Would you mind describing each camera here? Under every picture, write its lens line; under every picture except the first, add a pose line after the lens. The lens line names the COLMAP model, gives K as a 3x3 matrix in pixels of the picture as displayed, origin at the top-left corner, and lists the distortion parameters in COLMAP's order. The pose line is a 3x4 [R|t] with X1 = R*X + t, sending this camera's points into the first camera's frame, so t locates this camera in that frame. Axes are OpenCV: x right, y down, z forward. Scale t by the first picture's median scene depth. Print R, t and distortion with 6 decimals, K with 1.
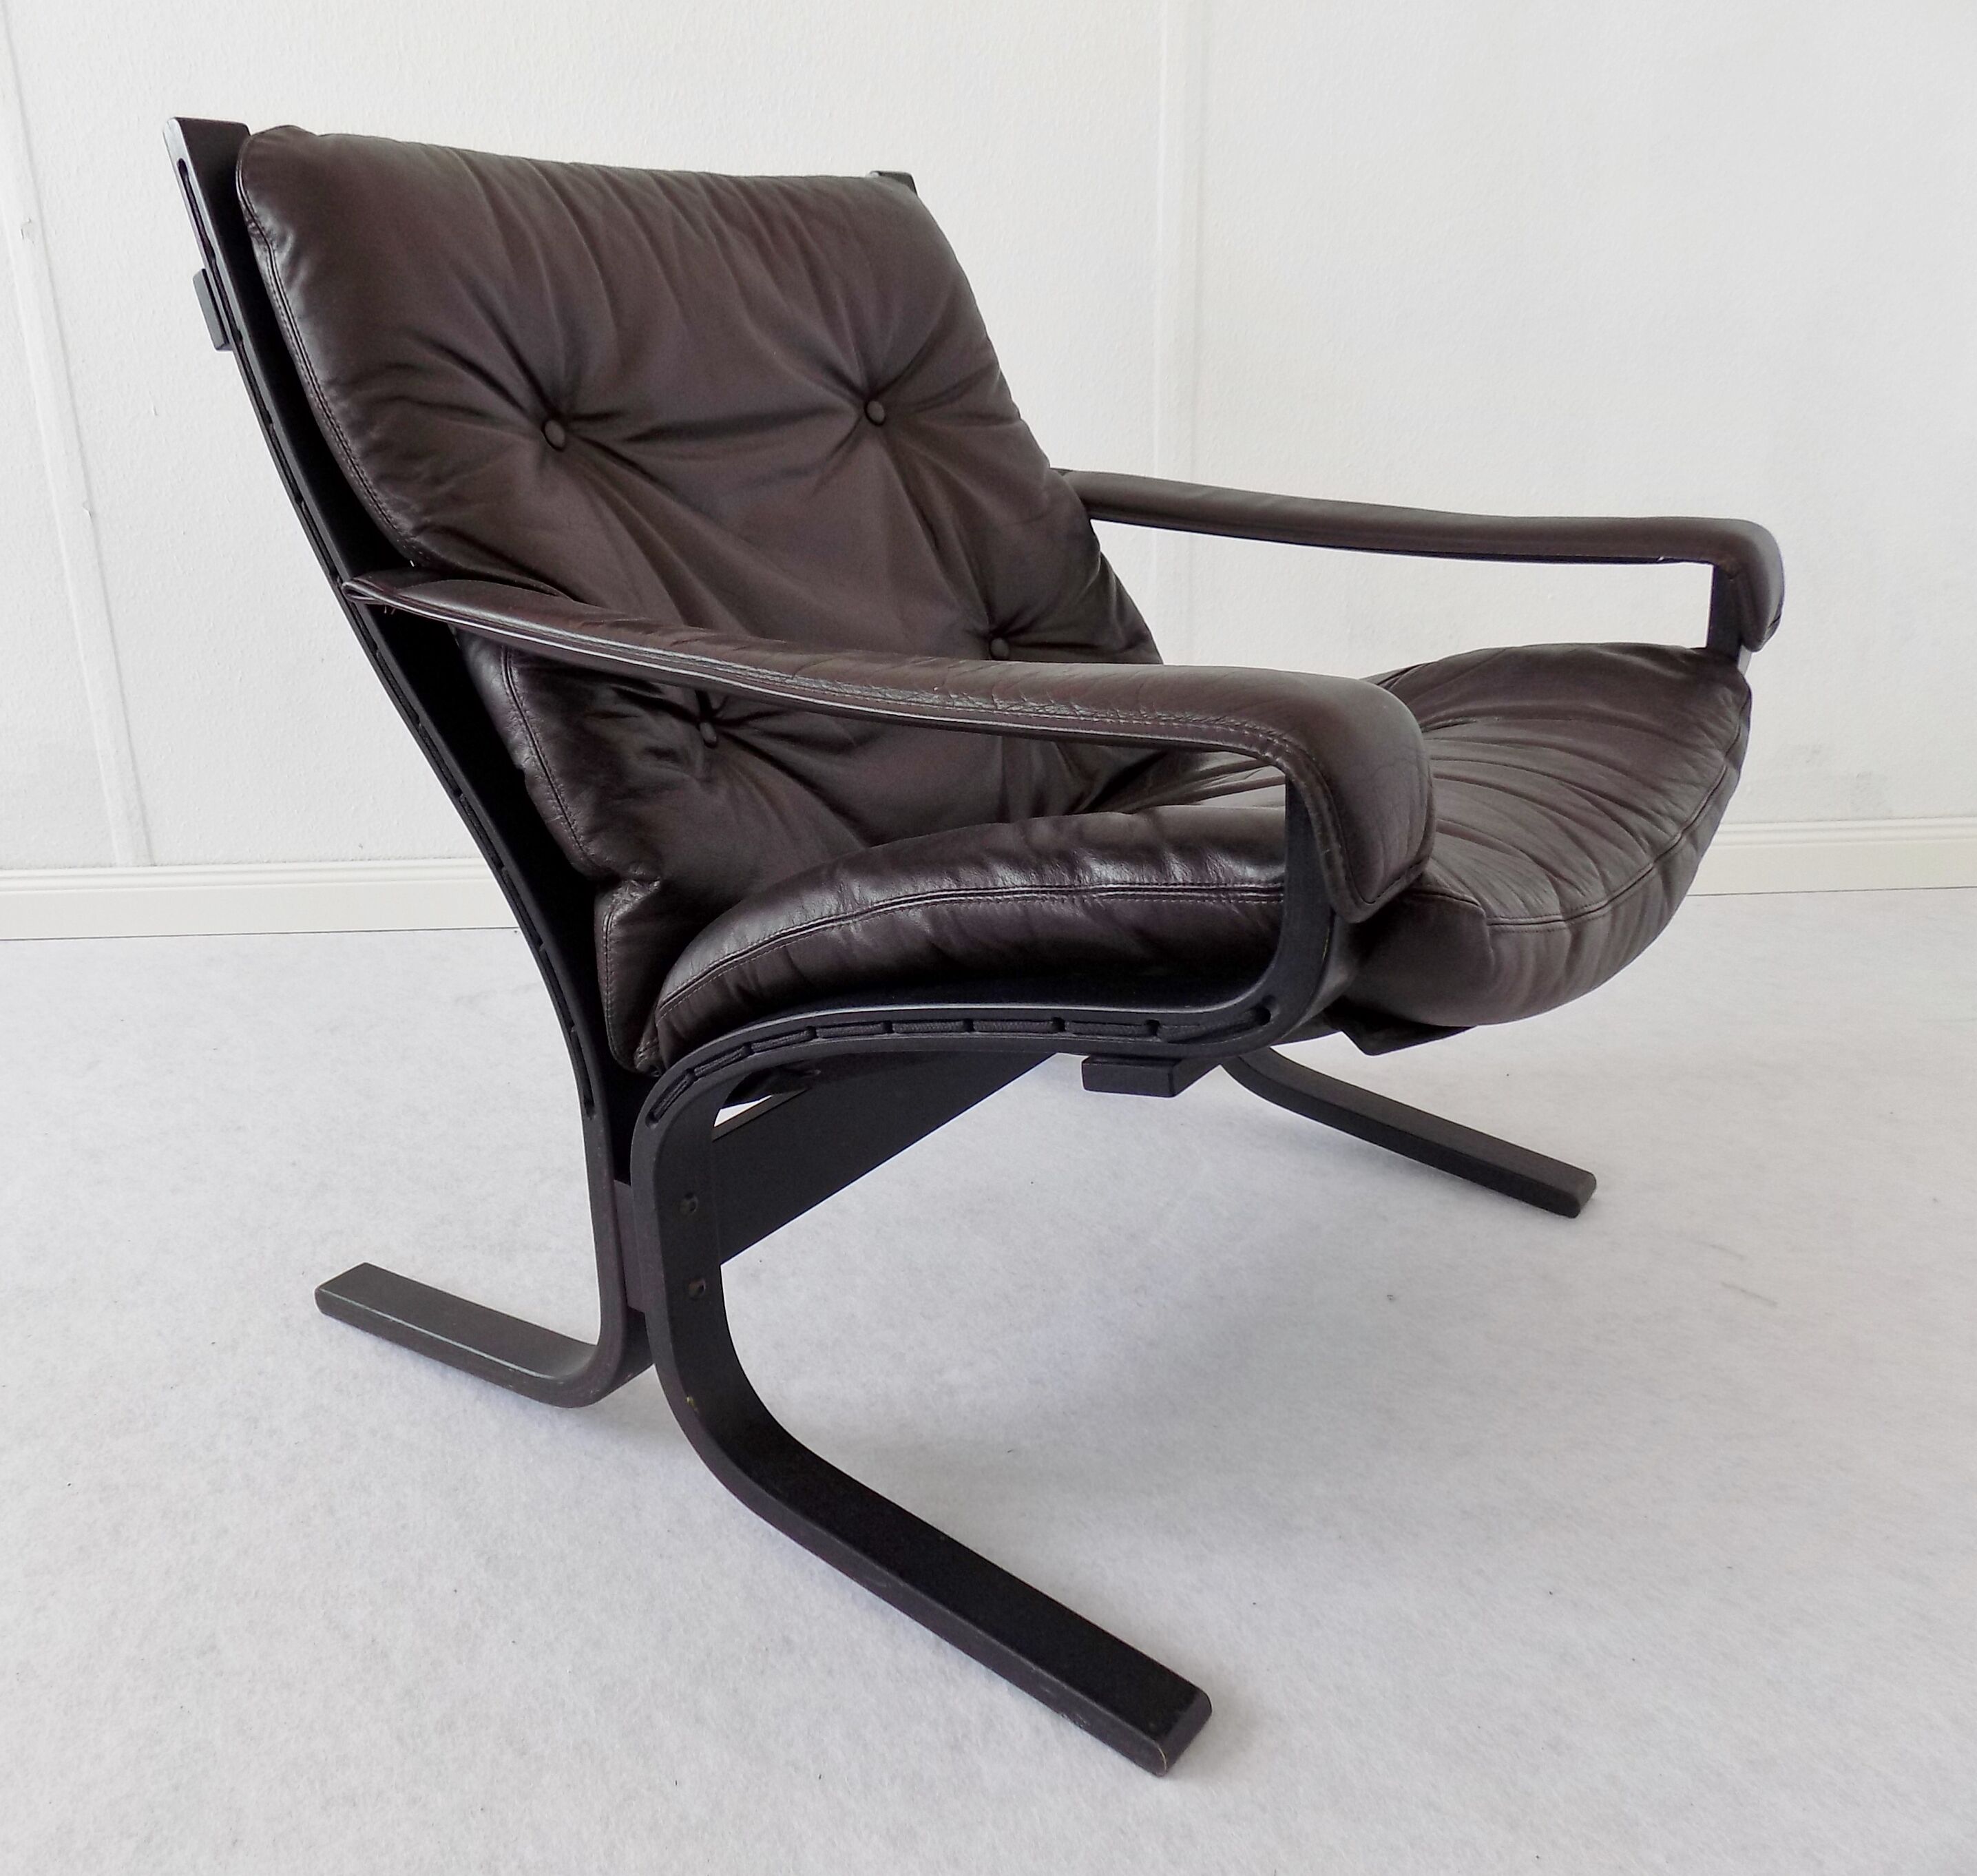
lens RADIAL K [[1689.4, 0, 852.1], [0, 1689.4, 932.1], [0, 0, 1]] dist [-0.083210, 0.079668]
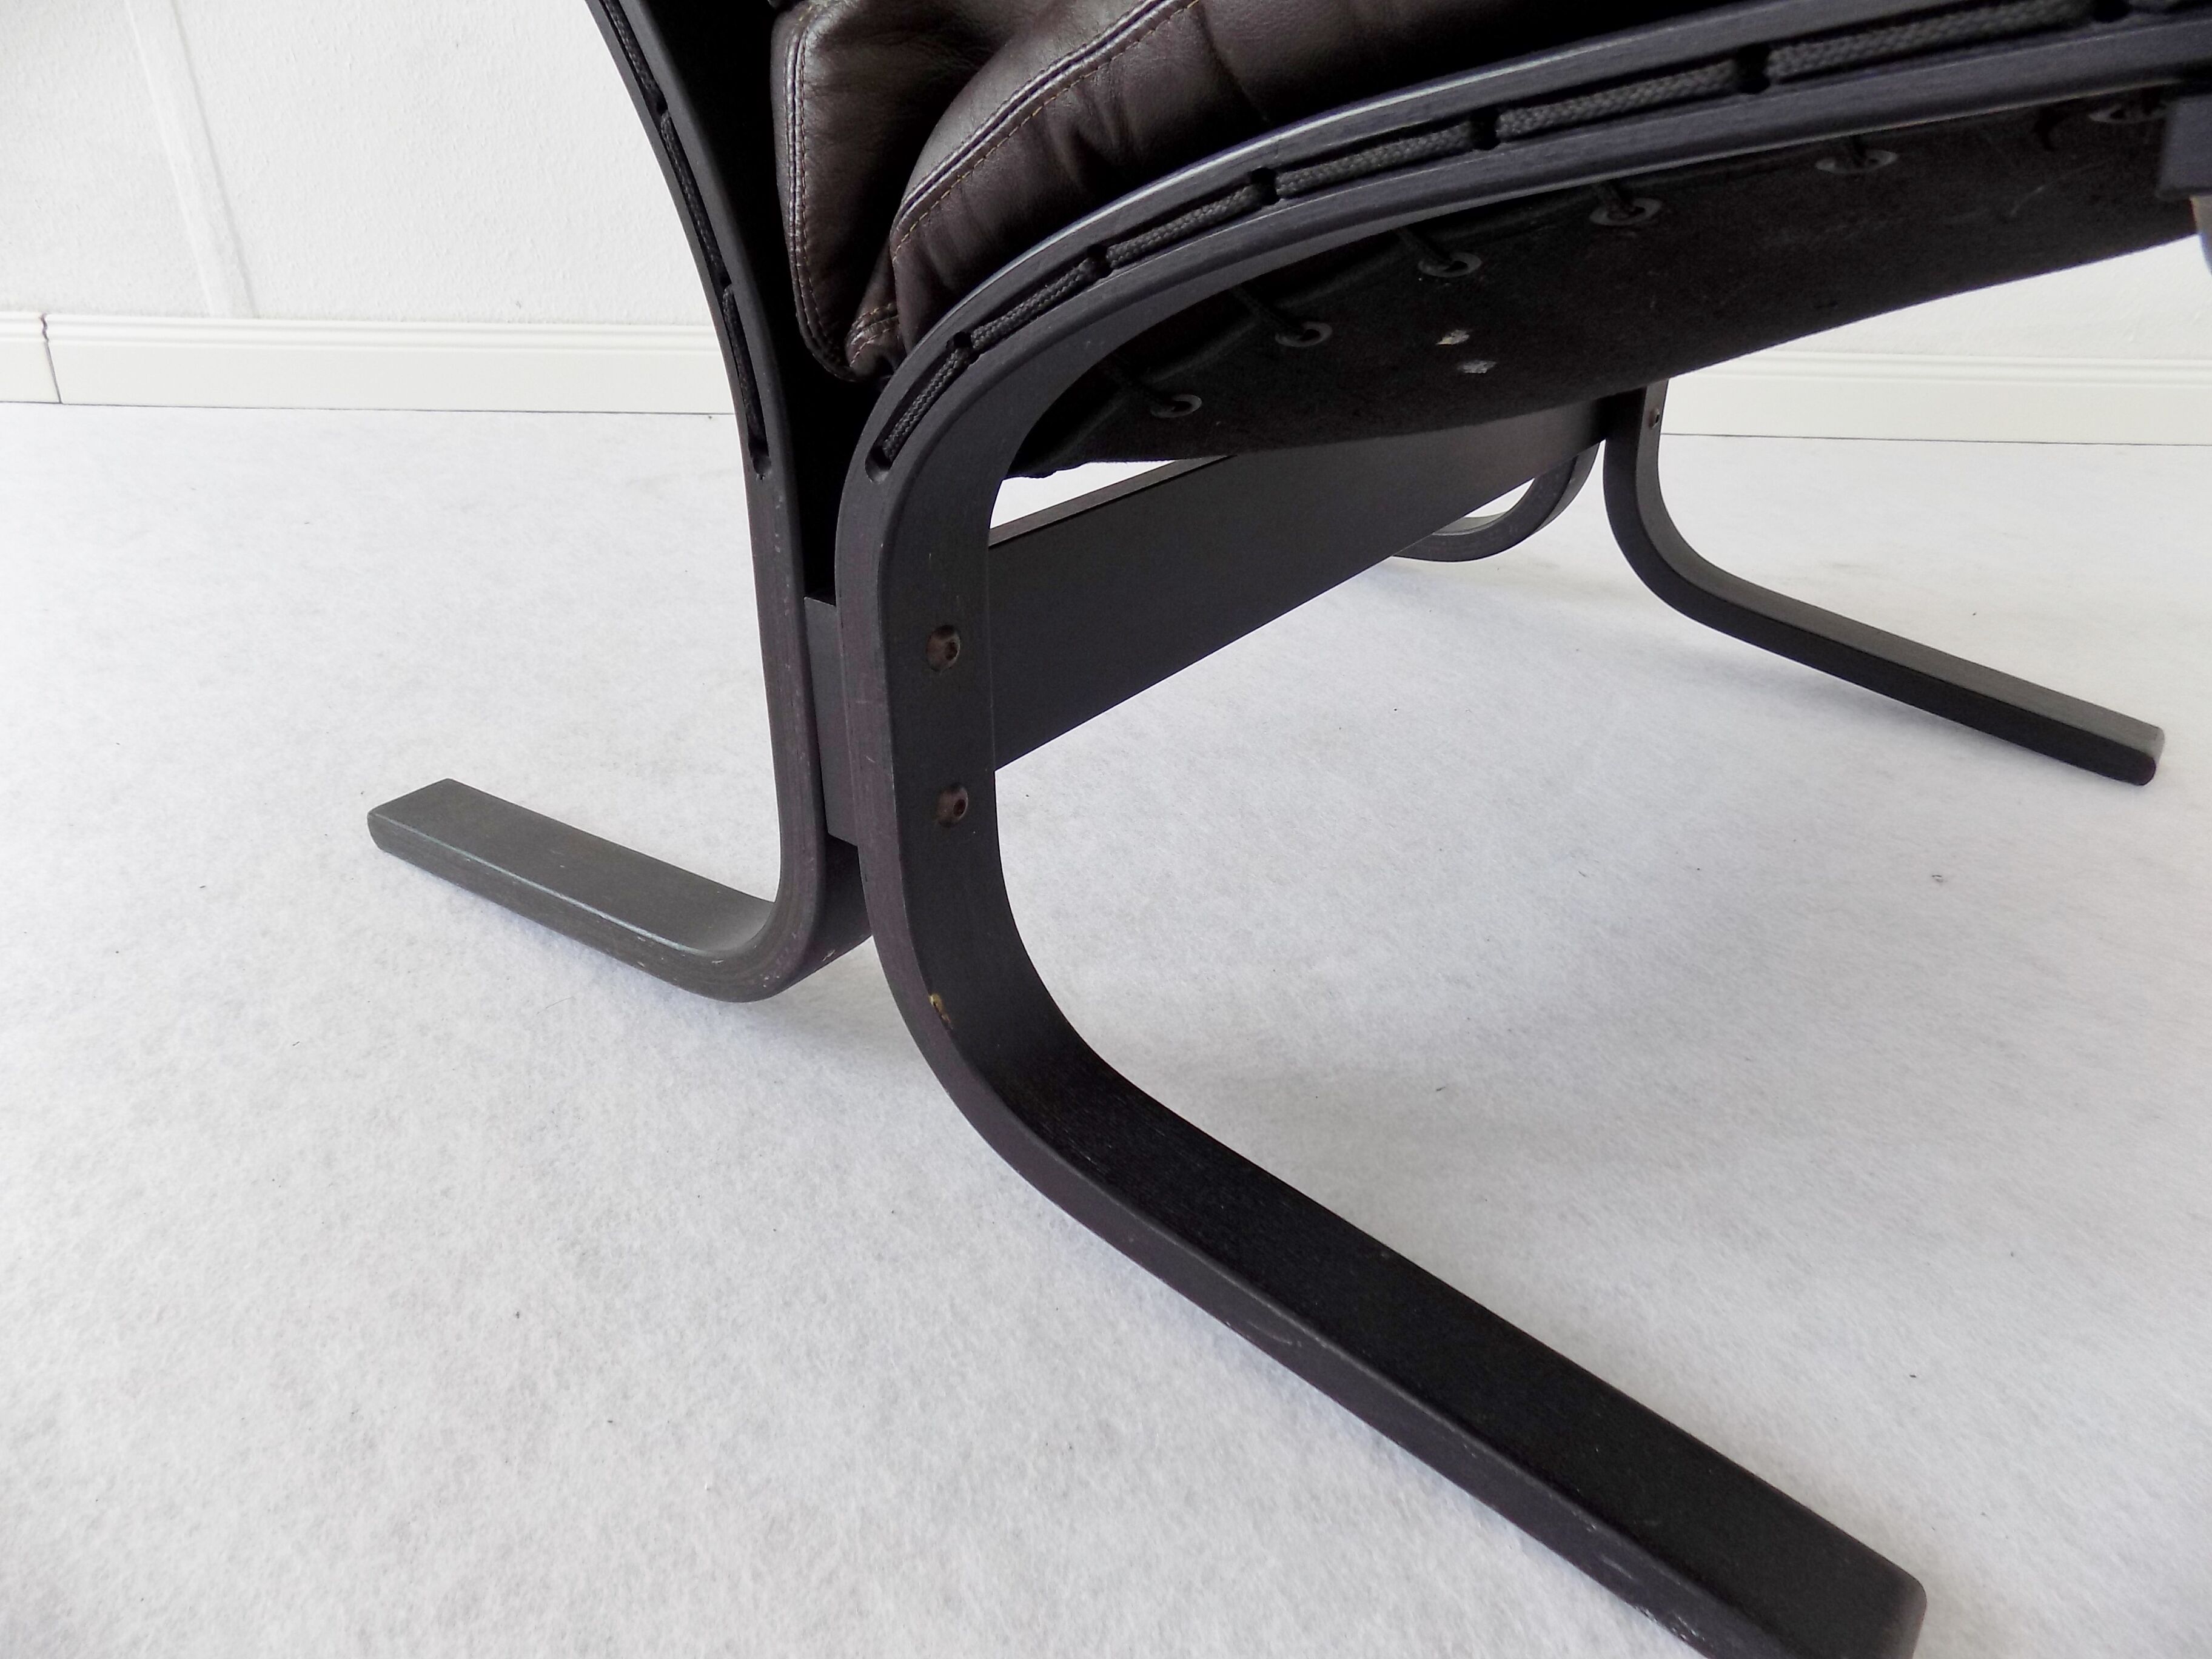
lens RADIAL K [[1490.5, 0, 1106.0], [0, 1490.5, 829.5], [0, 0, 1]] dist [-0.076644, 0.072022]
pose [[0.998483, 0.035051, 0.042469, -0.062846], [-0.041921, 0.983937, 0.173525, 0.133502], [-0.035705, -0.175042, 0.983913, 0.517126]]
